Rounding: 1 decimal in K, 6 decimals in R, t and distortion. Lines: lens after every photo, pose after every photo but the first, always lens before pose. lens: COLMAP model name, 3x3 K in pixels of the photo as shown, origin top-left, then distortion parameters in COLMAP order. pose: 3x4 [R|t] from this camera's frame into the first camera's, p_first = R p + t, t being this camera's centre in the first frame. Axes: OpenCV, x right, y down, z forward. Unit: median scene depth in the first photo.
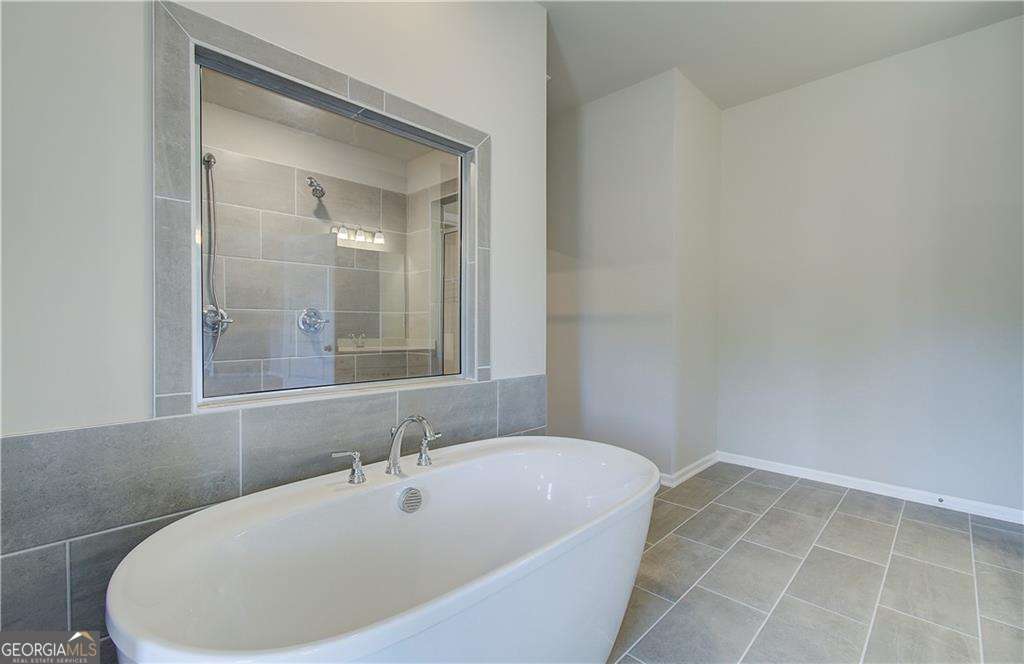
lens RADIAL K [[446.3, 0, 509.3], [0, 446.3, 335.5], [0, 0, 1]] dist [-0.001789, 0.002828]
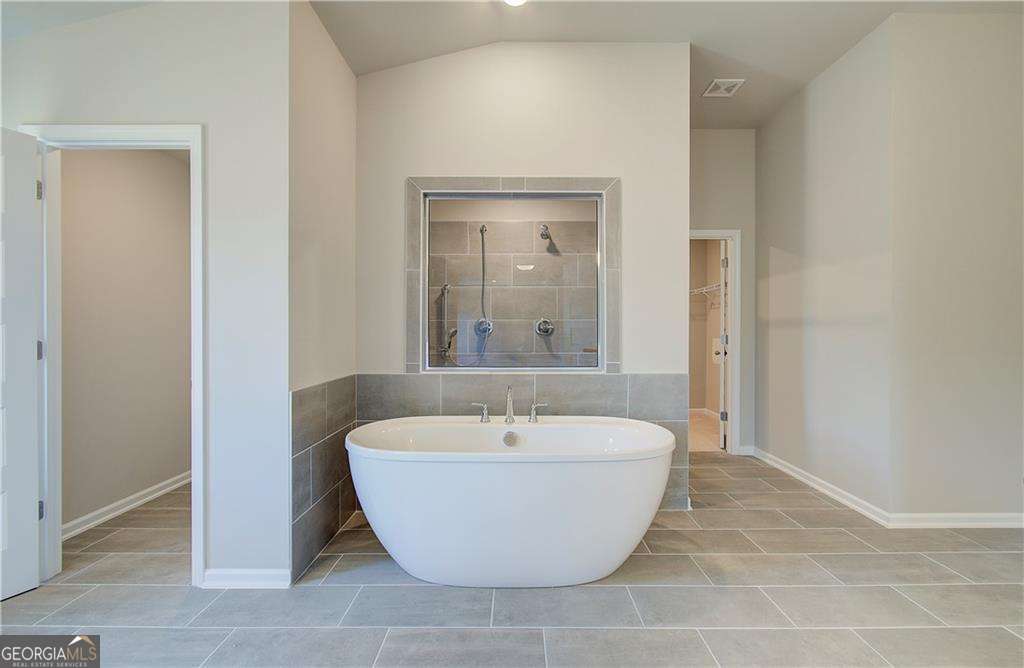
lens RADIAL K [[468.5, 0, 520.7], [0, 468.5, 327.0], [0, 0, 1]] dist [0.002928, -0.001439]
pose [[0.709586, -0.009817, -0.704550, 0.692219], [-0.012504, 0.999570, -0.026521, 0.009712], [0.704508, 0.027628, 0.709158, -0.119650]]
